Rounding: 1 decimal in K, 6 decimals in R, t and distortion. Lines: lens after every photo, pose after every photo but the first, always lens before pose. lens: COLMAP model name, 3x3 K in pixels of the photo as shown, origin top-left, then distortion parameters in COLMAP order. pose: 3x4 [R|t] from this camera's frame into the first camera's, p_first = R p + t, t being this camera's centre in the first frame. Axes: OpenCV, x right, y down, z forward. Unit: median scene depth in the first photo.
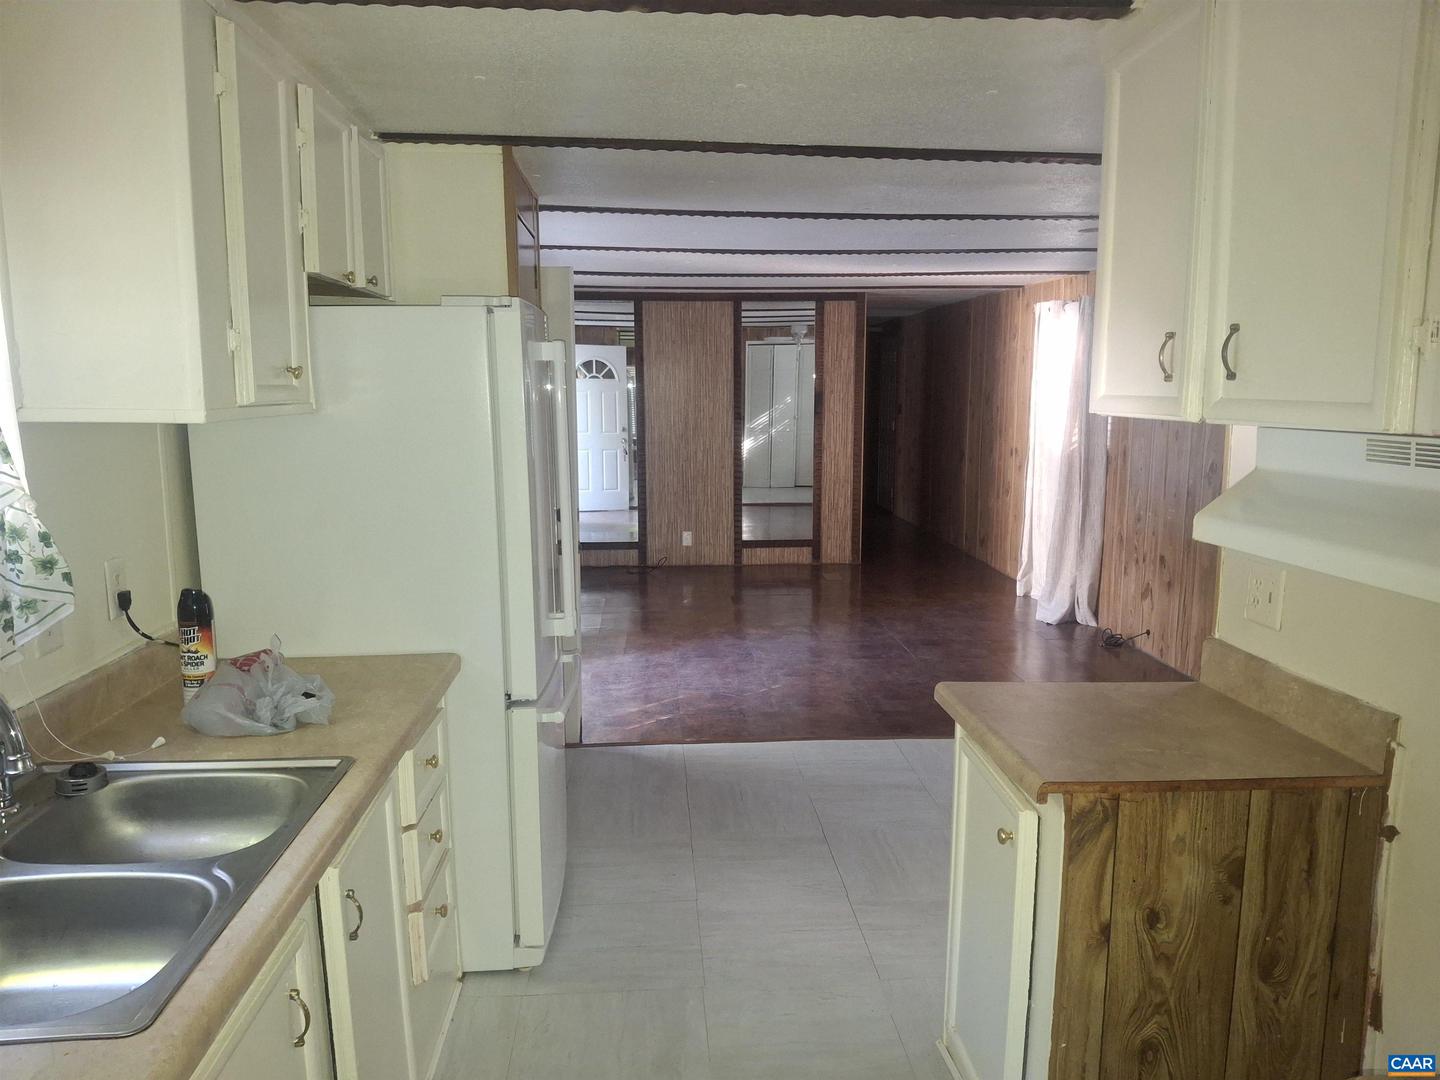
lens RADIAL K [[1014.9, 0, 696.3], [0, 1014.9, 569.5], [0, 0, 1]] dist [-0.007977, -0.022877]
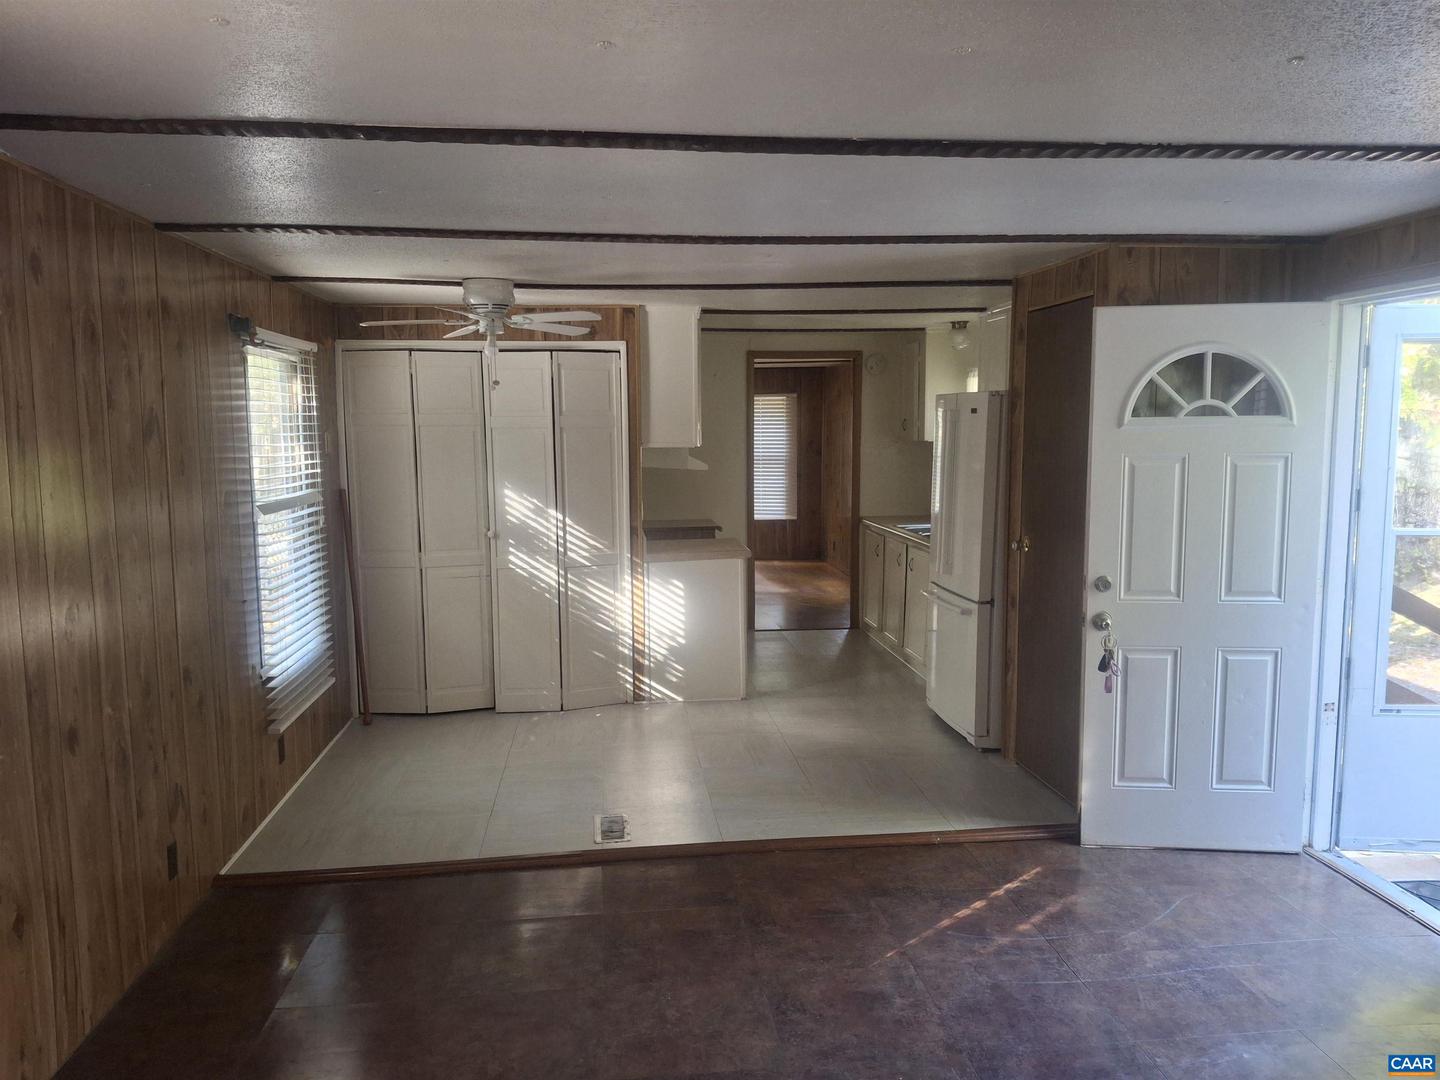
lens RADIAL K [[1014.9, 0, 712.9], [0, 1014.9, 539.8], [0, 0, 1]] dist [-0.007977, -0.022877]
pose [[-0.998186, 0.020158, -0.056738, 0.132377], [0.002824, 0.956928, 0.290310, -0.179840], [0.060146, 0.289624, -0.955249, 0.940460]]
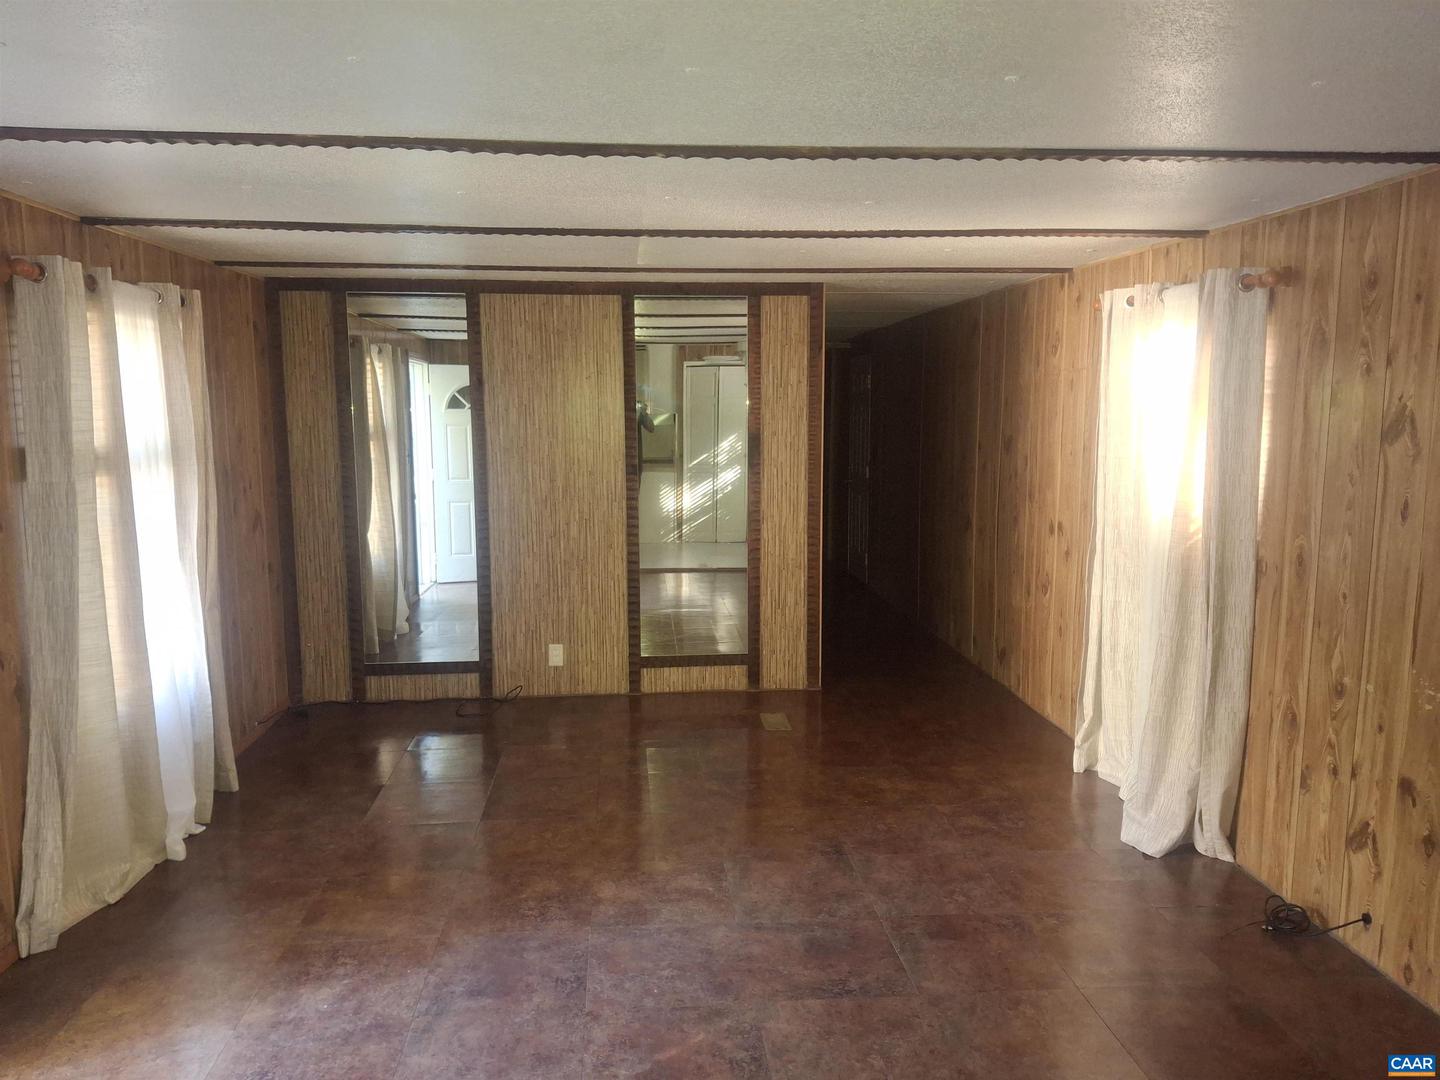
lens RADIAL K [[1014.9, 0, 715.9], [0, 1014.9, 539.2], [0, 0, 1]] dist [-0.007977, -0.022877]
pose [[0.999085, -0.001703, 0.042727, 0.068979], [0.003920, 0.998647, -0.051854, -0.073697], [-0.042581, 0.051974, 0.997740, 0.355077]]
